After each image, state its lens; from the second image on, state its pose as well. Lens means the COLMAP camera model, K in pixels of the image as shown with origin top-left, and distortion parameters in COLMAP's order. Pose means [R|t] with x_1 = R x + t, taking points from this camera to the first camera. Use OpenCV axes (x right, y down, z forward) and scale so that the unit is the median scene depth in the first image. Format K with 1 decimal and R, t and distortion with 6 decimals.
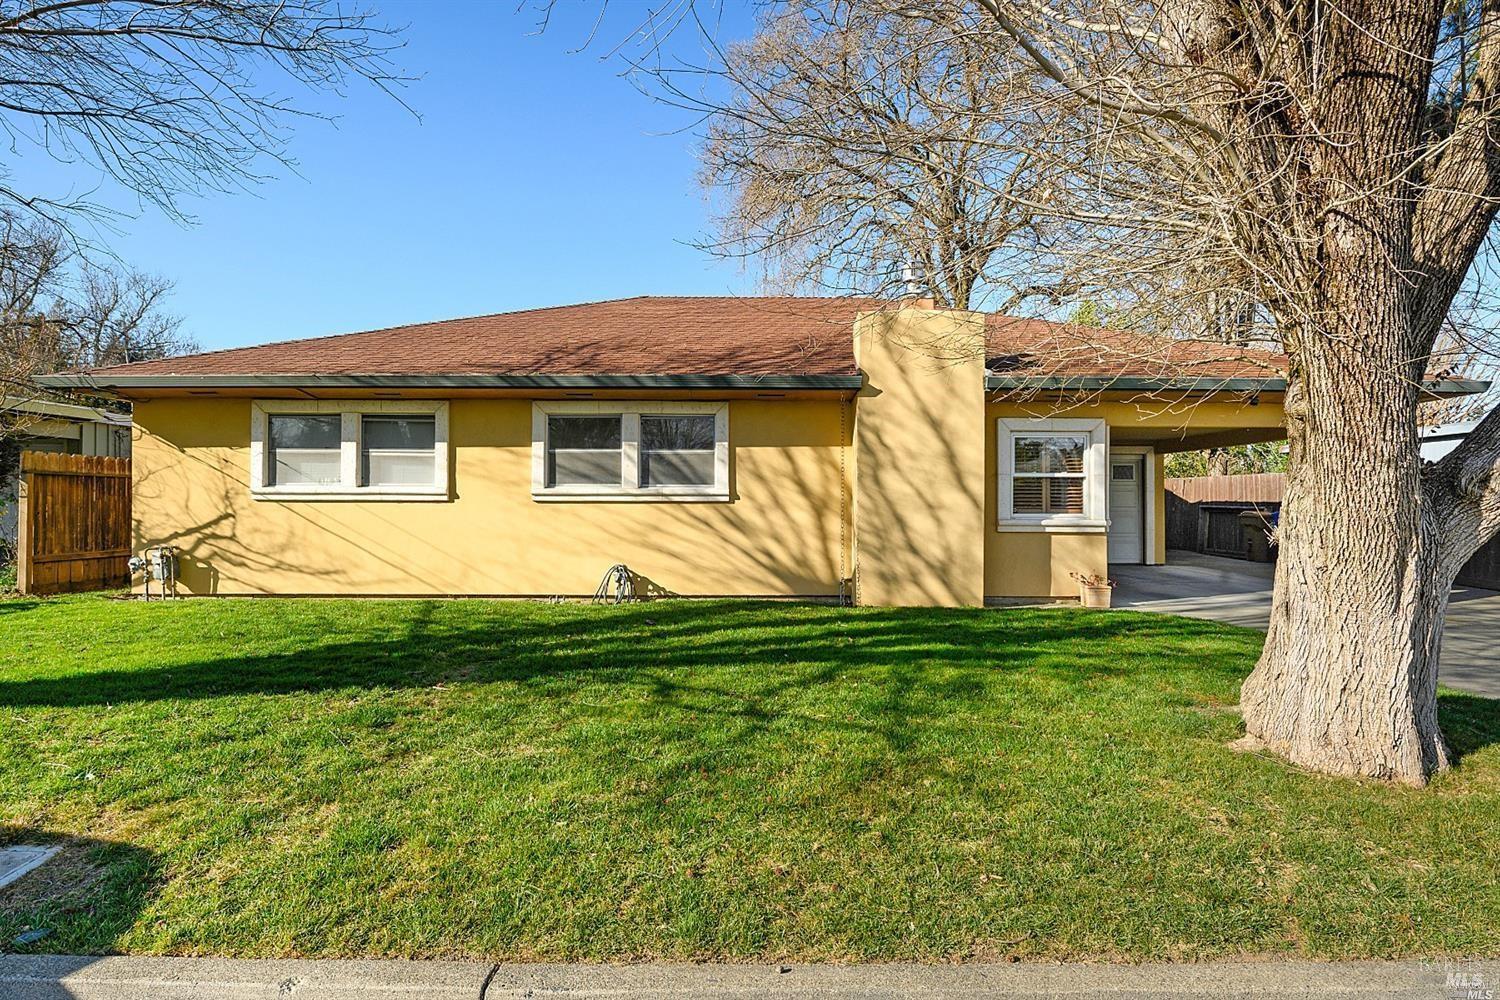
lens RADIAL K [[783.1, 0, 750.0], [0, 783.1, 500.0], [0, 0, 1]] dist [-0.035487, -0.000022]
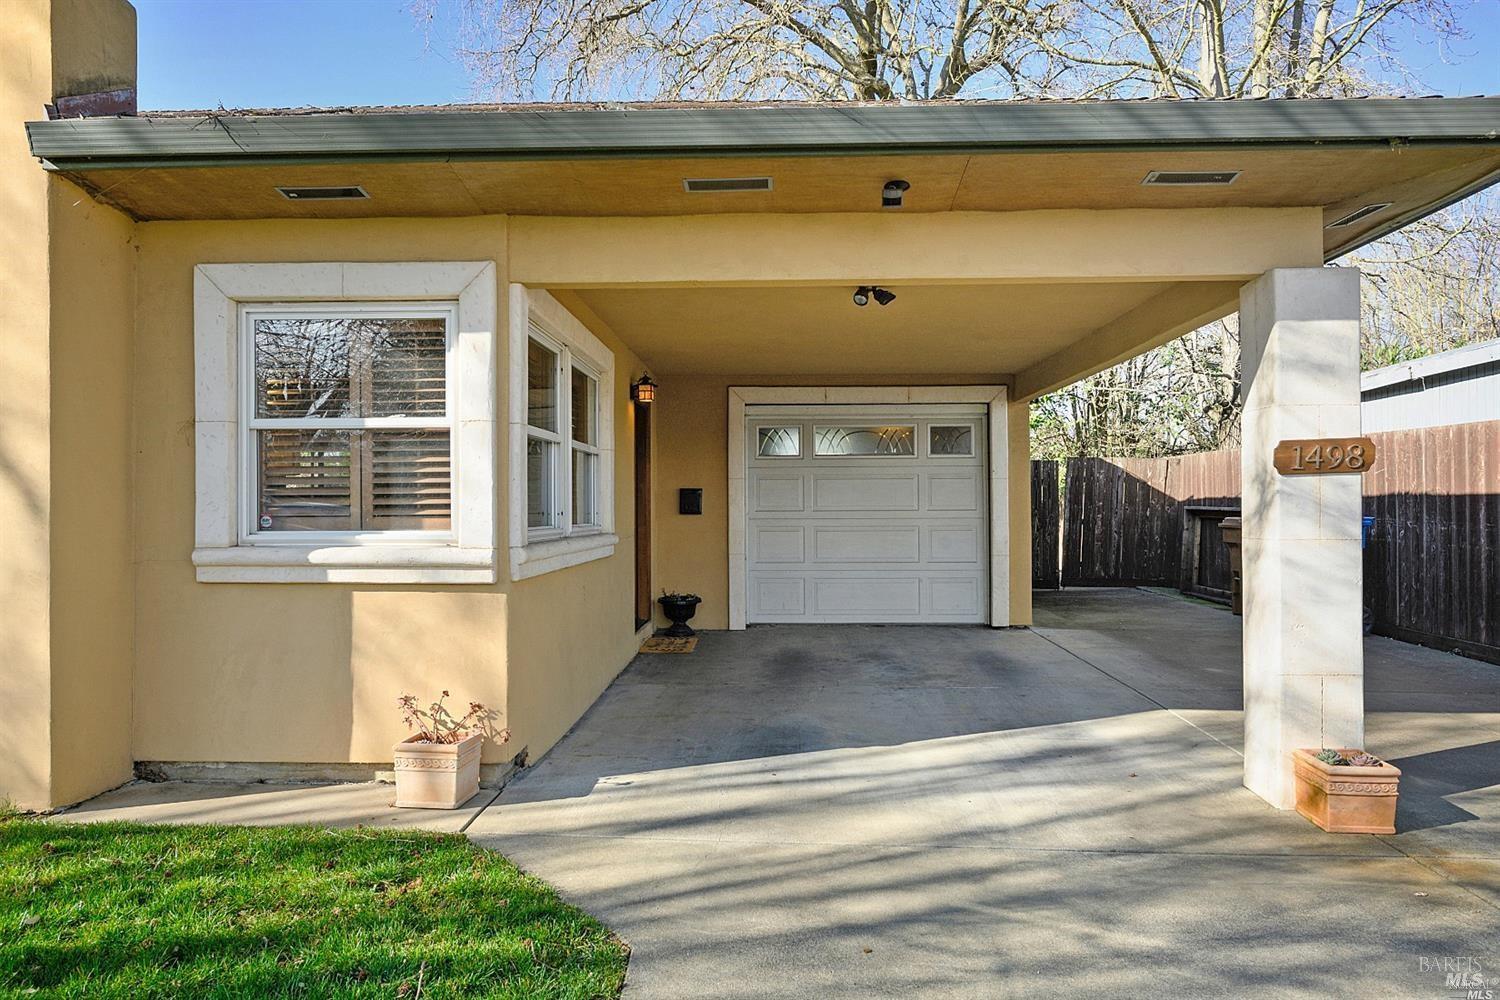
lens RADIAL K [[1000.4, 0, 750.0], [0, 1000.4, 500.0], [0, 0, 1]] dist [0.004330, 0.000234]
pose [[0.999225, -0.006008, -0.038897, 0.590132], [0.005936, 0.999980, -0.001971, 0.005402], [0.038908, 0.001739, 0.999241, 0.551524]]
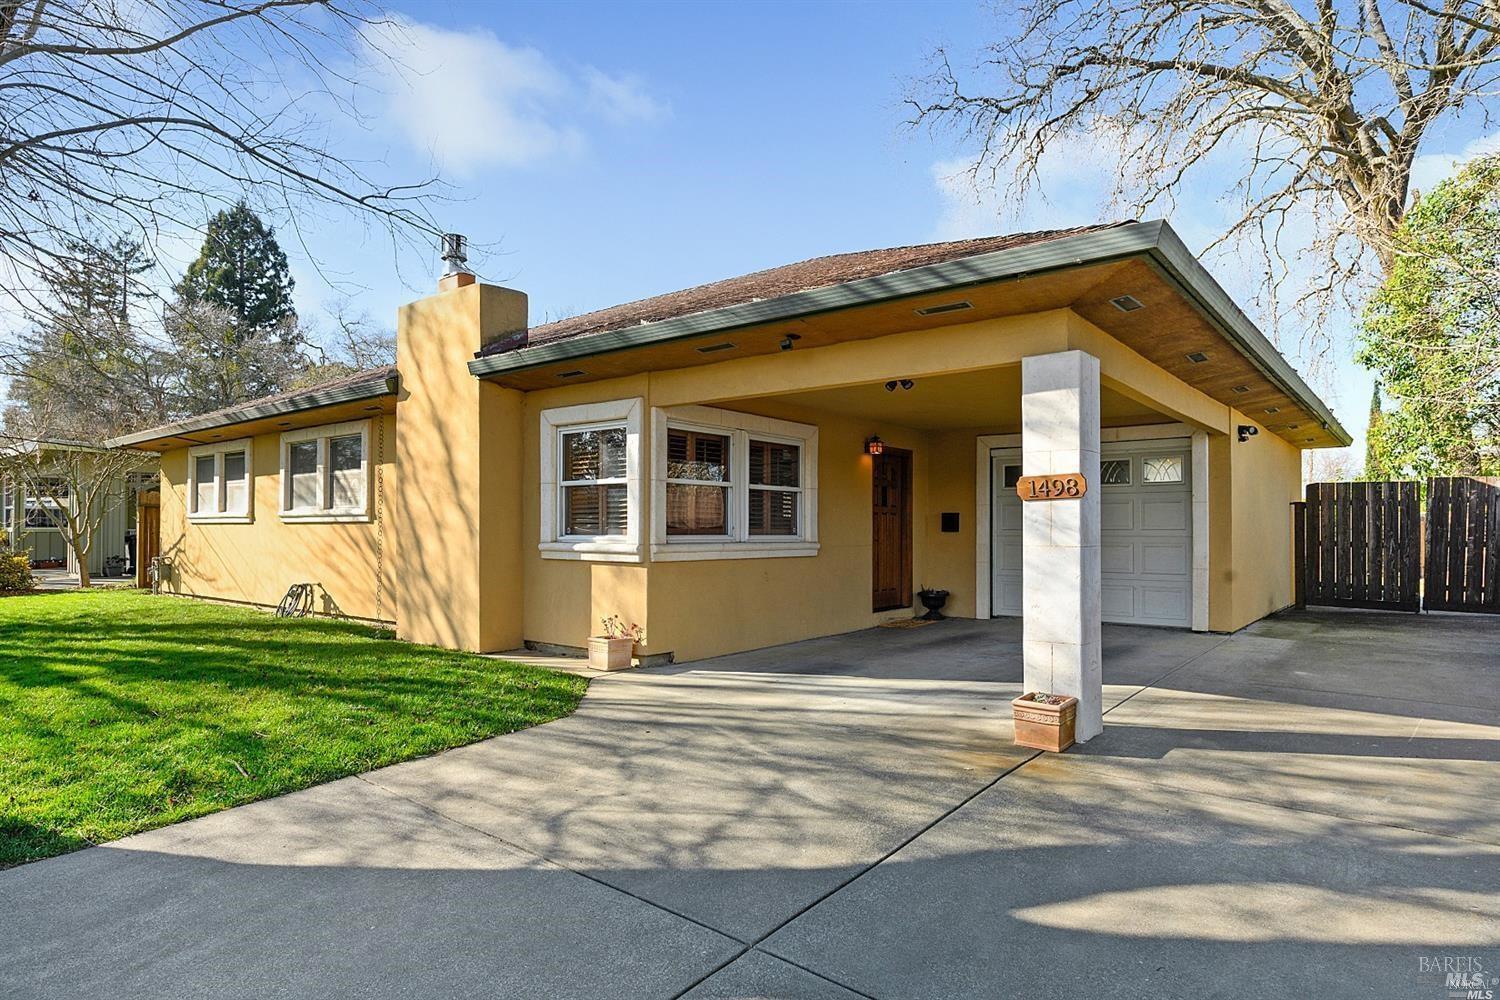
lens RADIAL K [[849.6, 0, 743.0], [0, 849.6, 524.1], [0, 0, 1]] dist [-0.002867, 0.000557]
pose [[0.776852, -0.005386, -0.629660, 1.002411], [0.002995, 0.999984, -0.004859, 0.011666], [0.629676, 0.001889, 0.776855, 0.473288]]
